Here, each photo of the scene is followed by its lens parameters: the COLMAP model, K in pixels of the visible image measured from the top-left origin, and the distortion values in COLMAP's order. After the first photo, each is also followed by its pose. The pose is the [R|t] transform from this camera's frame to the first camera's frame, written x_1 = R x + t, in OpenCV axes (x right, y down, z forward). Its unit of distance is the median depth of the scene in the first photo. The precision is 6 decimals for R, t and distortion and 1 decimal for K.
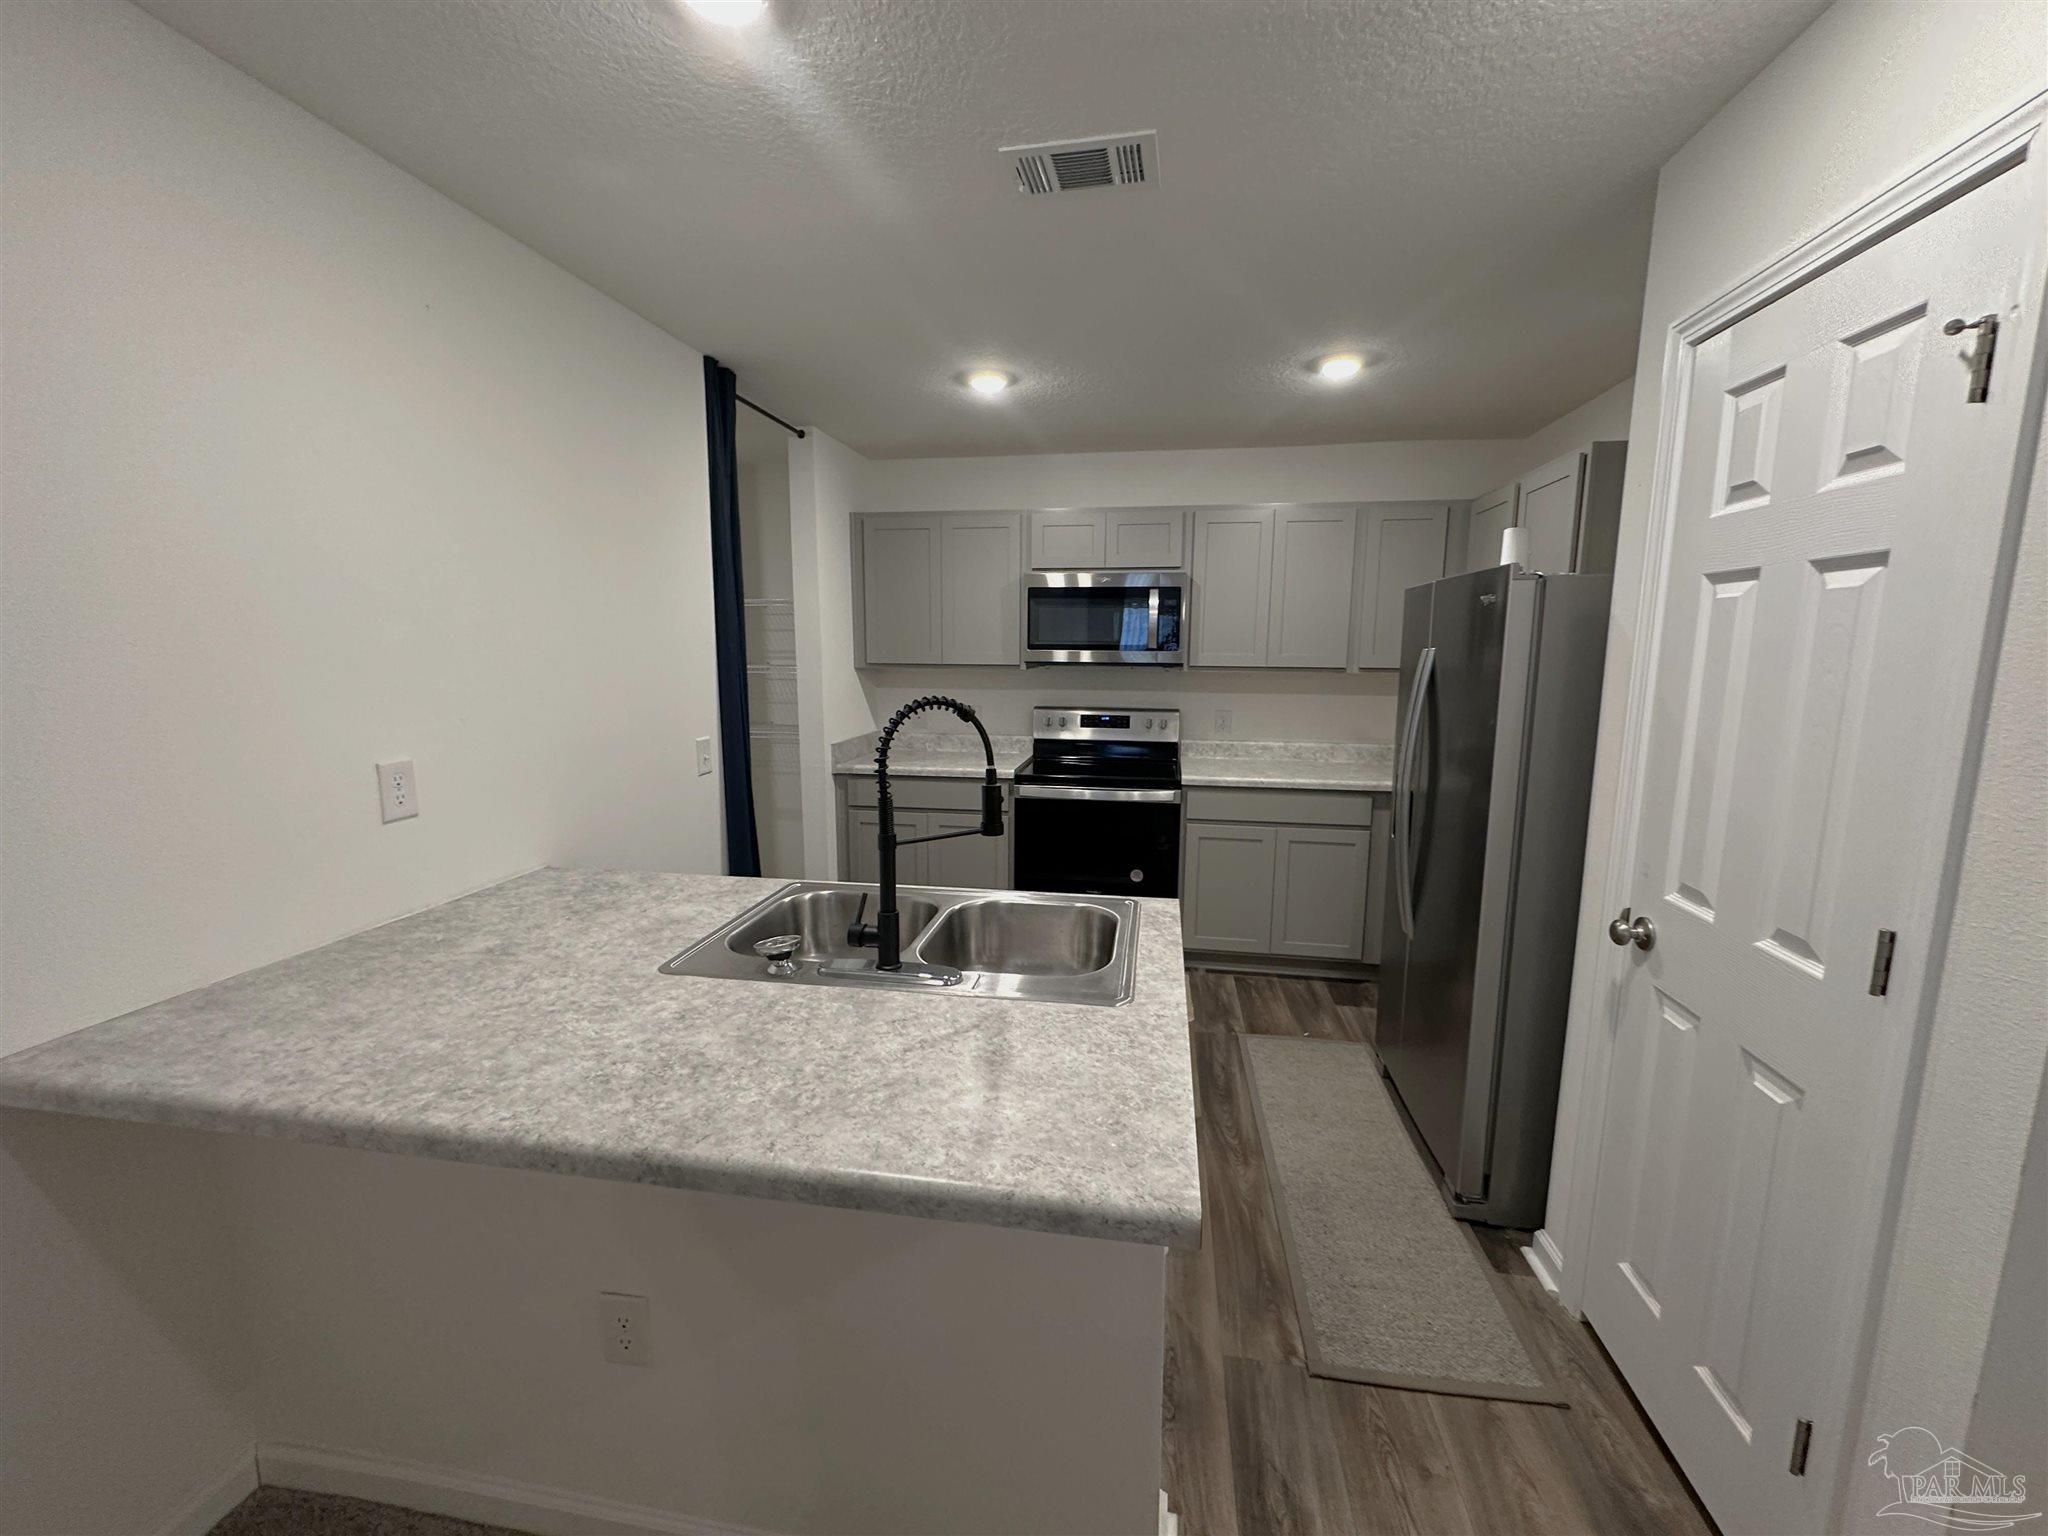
lens RADIAL K [[816.4, 0, 1027.2], [0, 816.4, 767.5], [0, 0, 1]] dist [-0.002507, 0.000156]
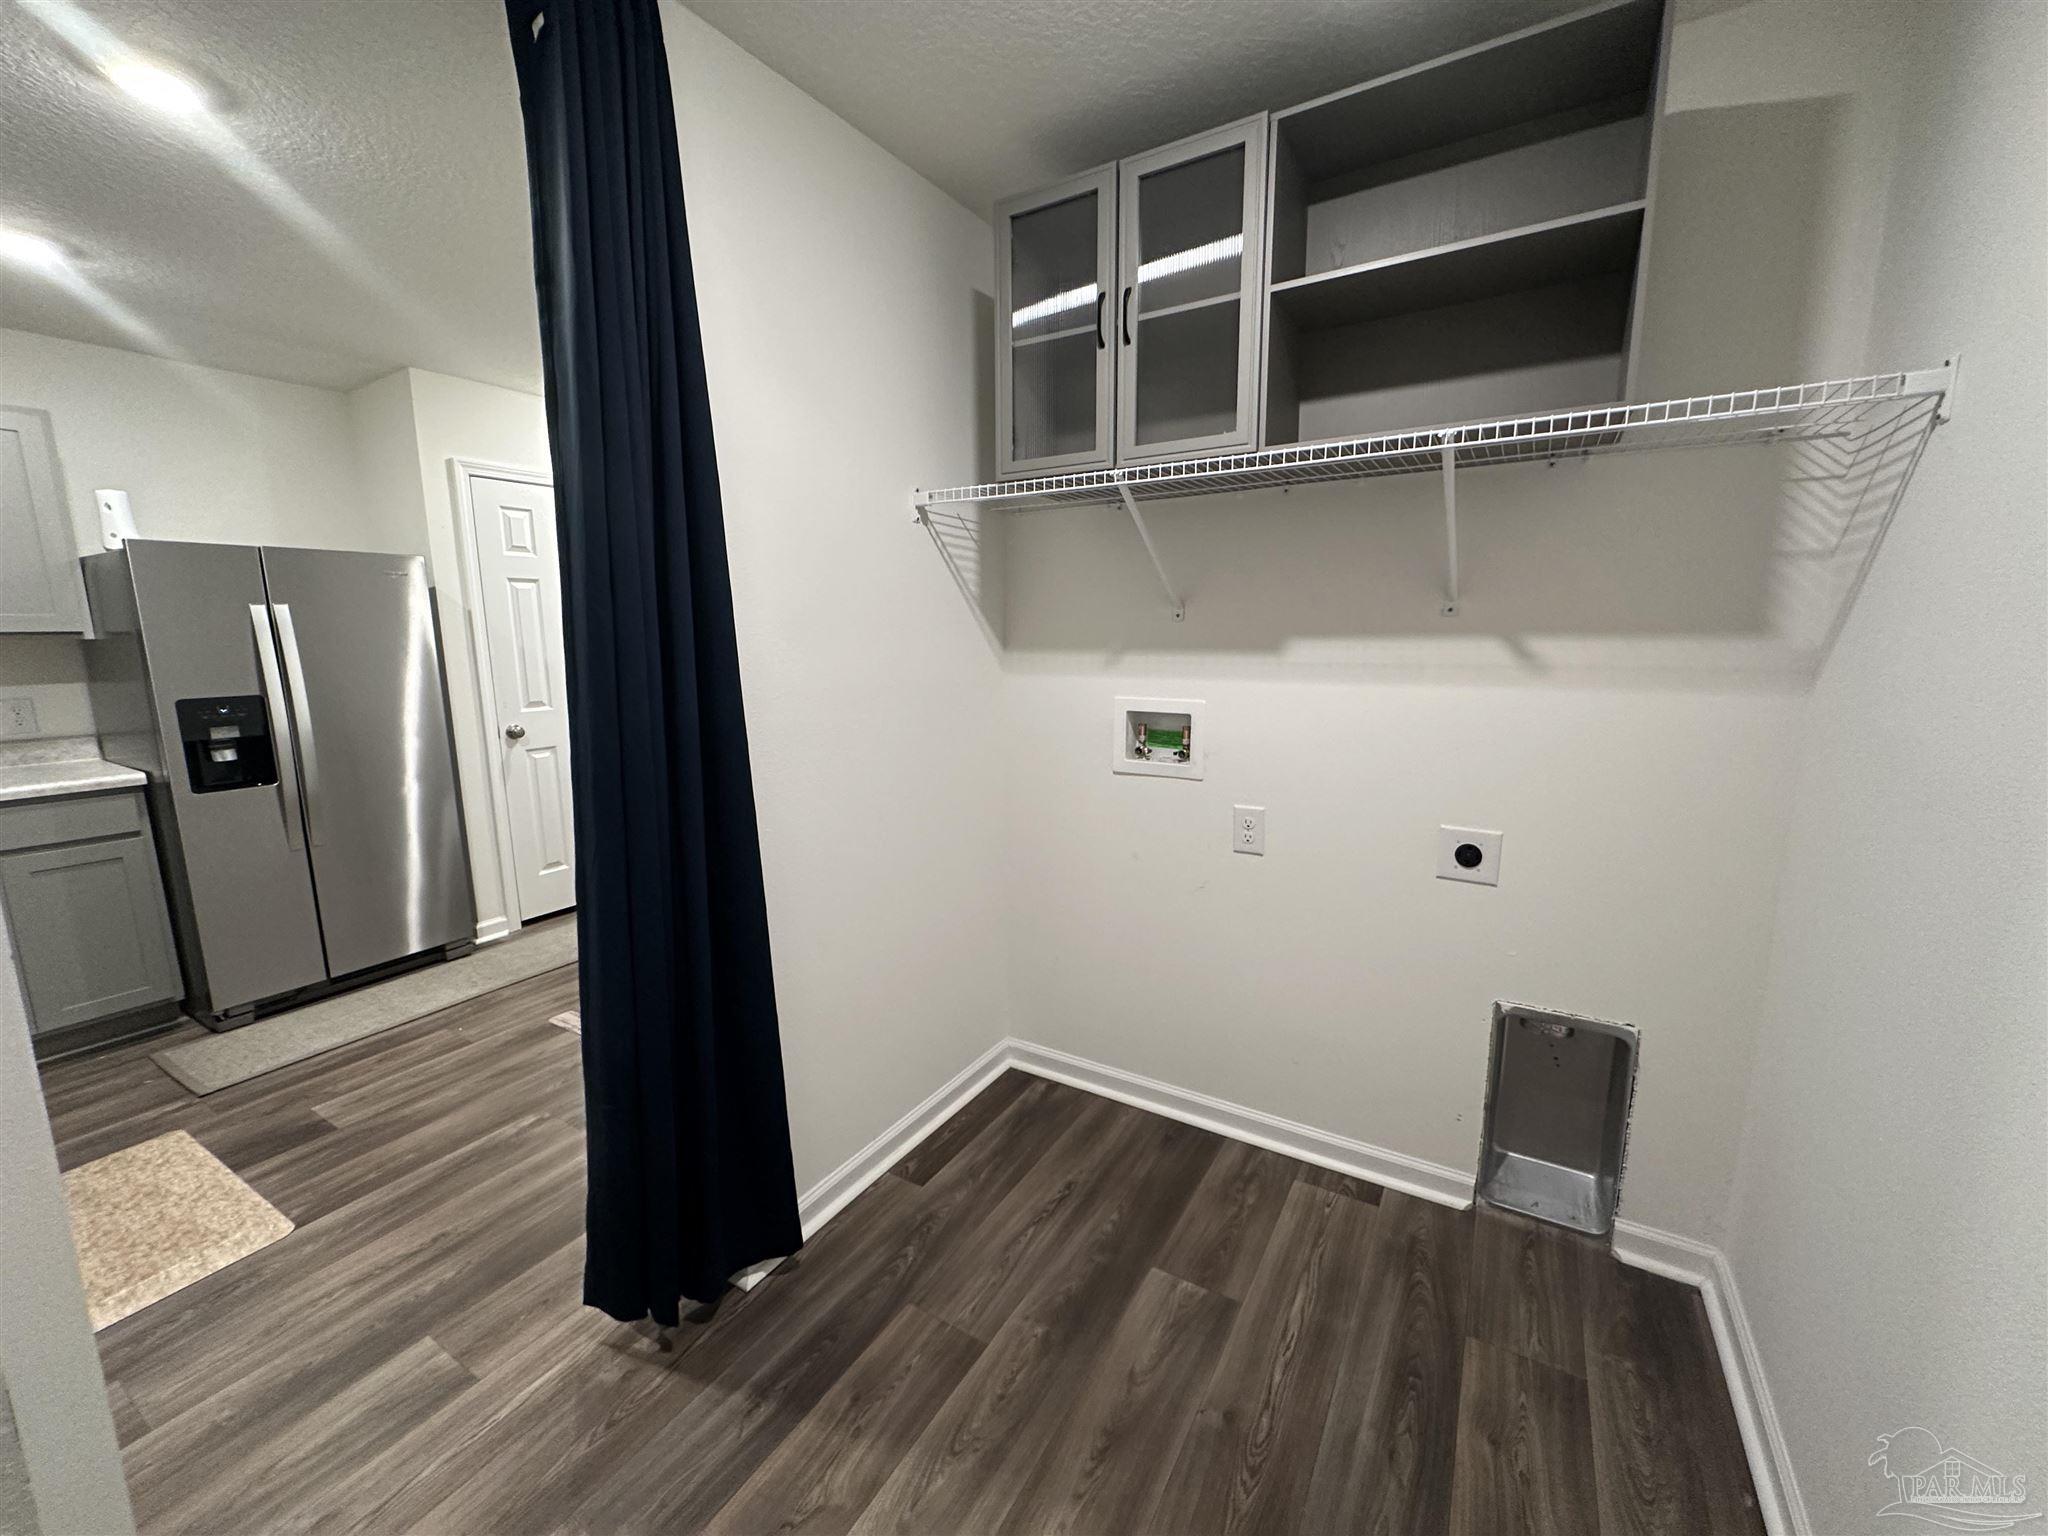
lens RADIAL K [[816.4, 0, 1027.9], [0, 816.4, 766.1], [0, 0, 1]] dist [-0.002507, 0.000156]
pose [[-0.929396, -0.060504, 0.364091, -1.362089], [0.056652, 0.951396, 0.302714, -0.301946], [-0.364710, 0.301967, -0.880796, 2.388875]]
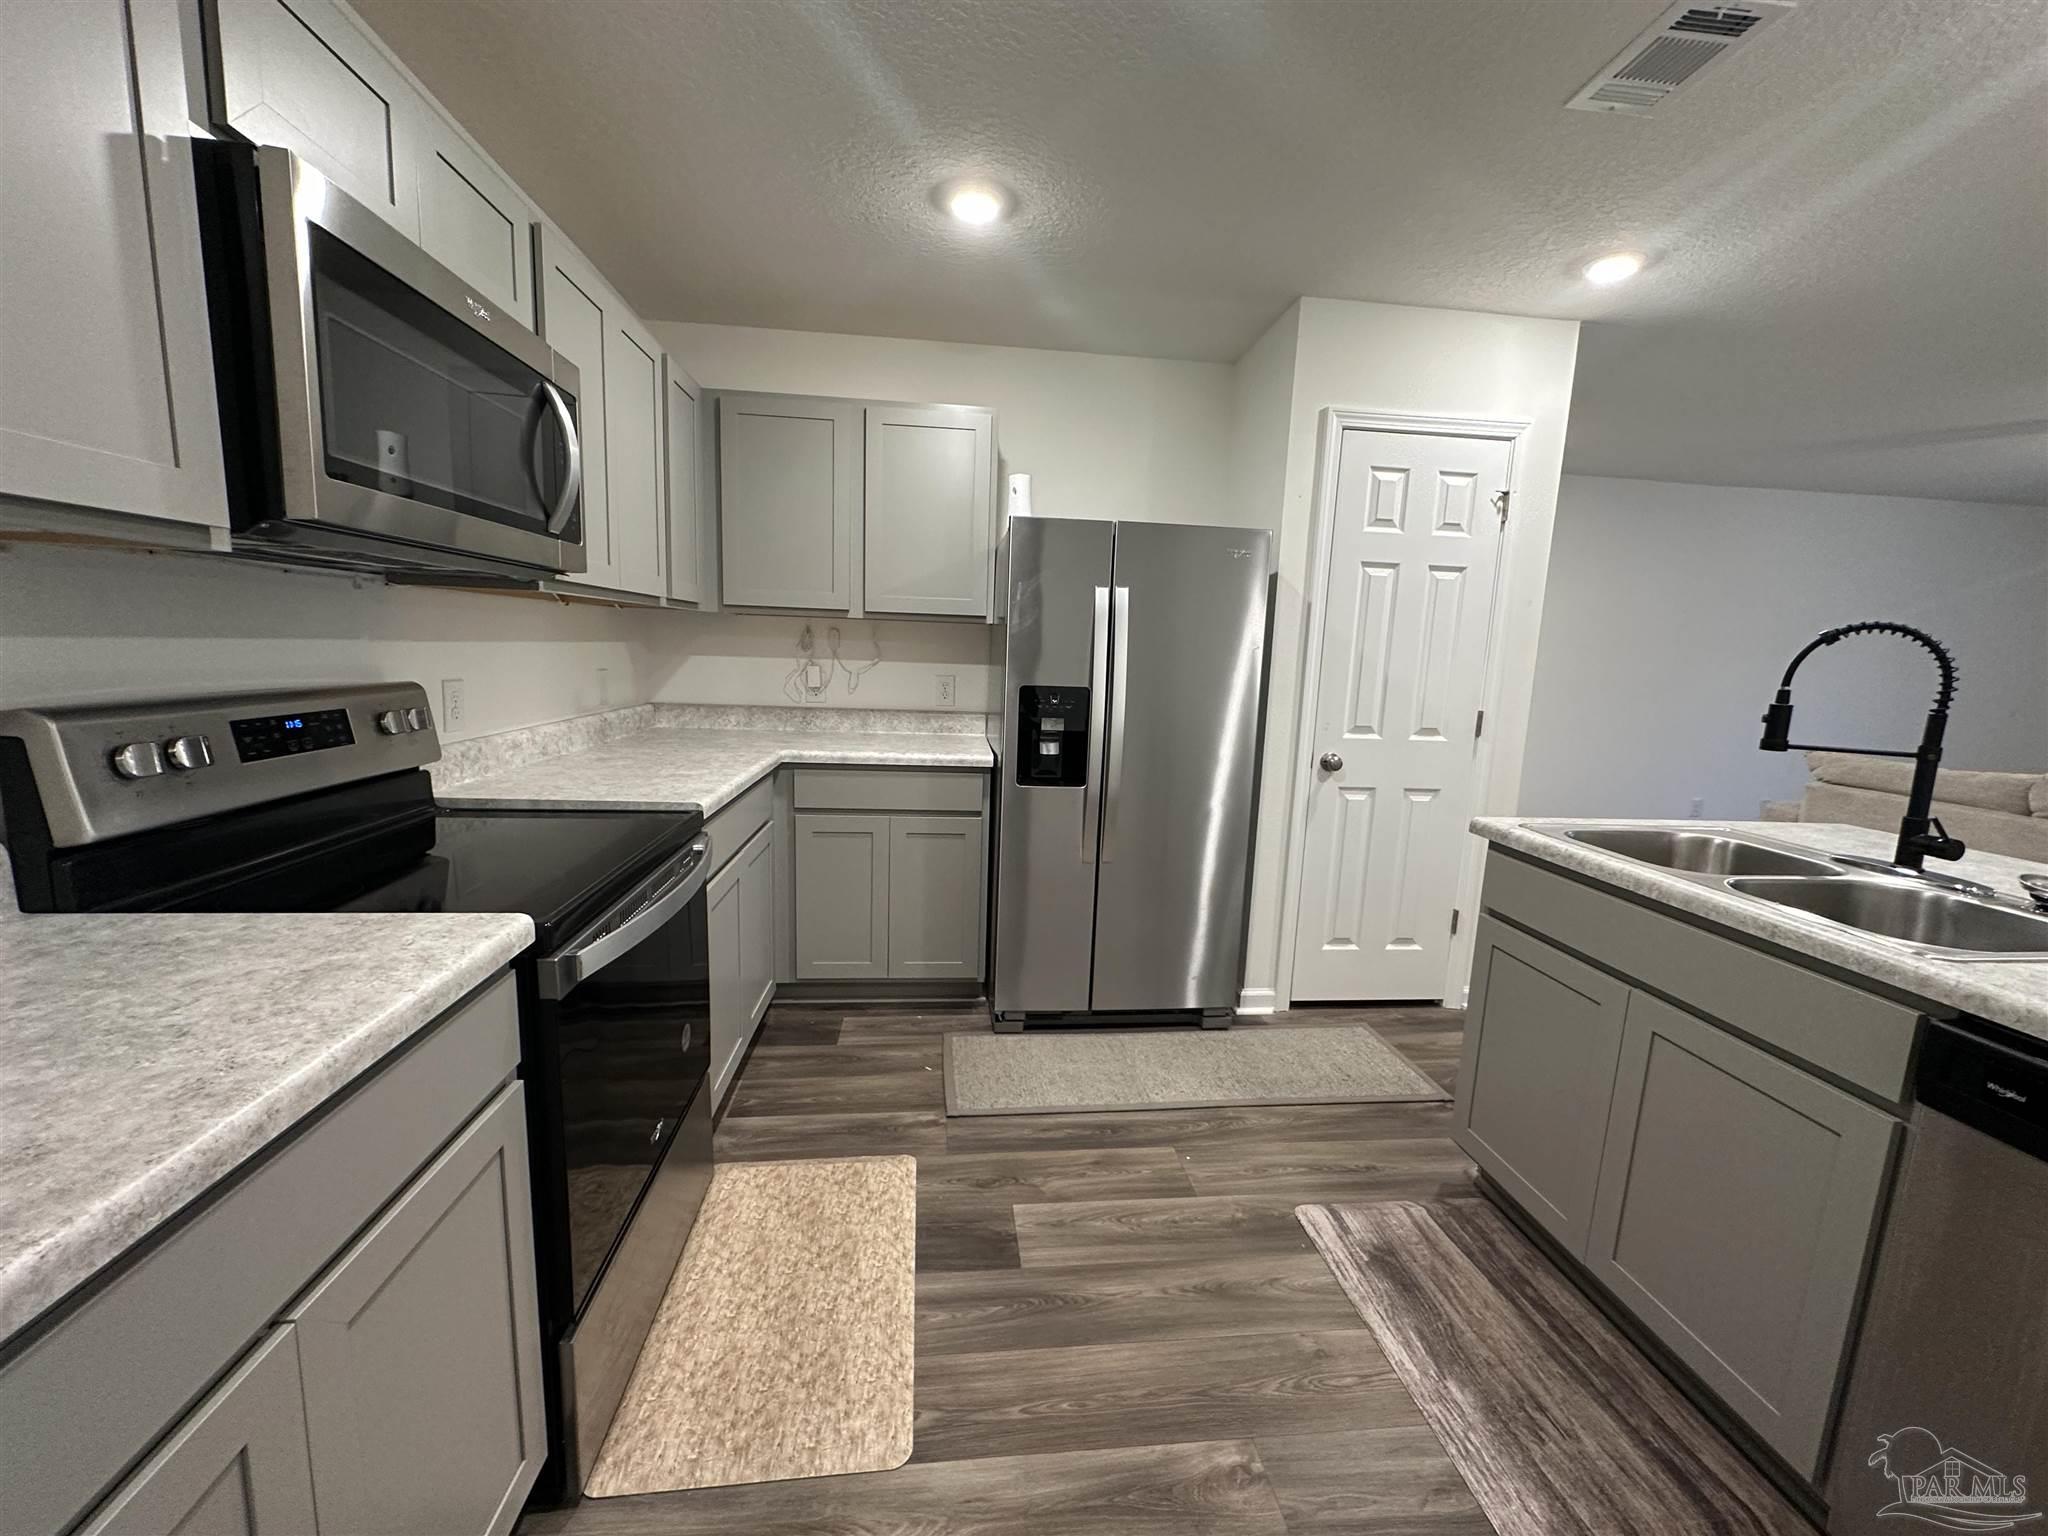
lens RADIAL K [[816.4, 0, 1027.7], [0, 816.4, 765.8], [0, 0, 1]] dist [-0.002507, 0.000156]
pose [[-0.270521, -0.159189, 0.949462, -0.710651], [0.101667, 0.975996, 0.192604, -0.185476], [-0.957331, 0.148633, -0.247843, 1.951852]]
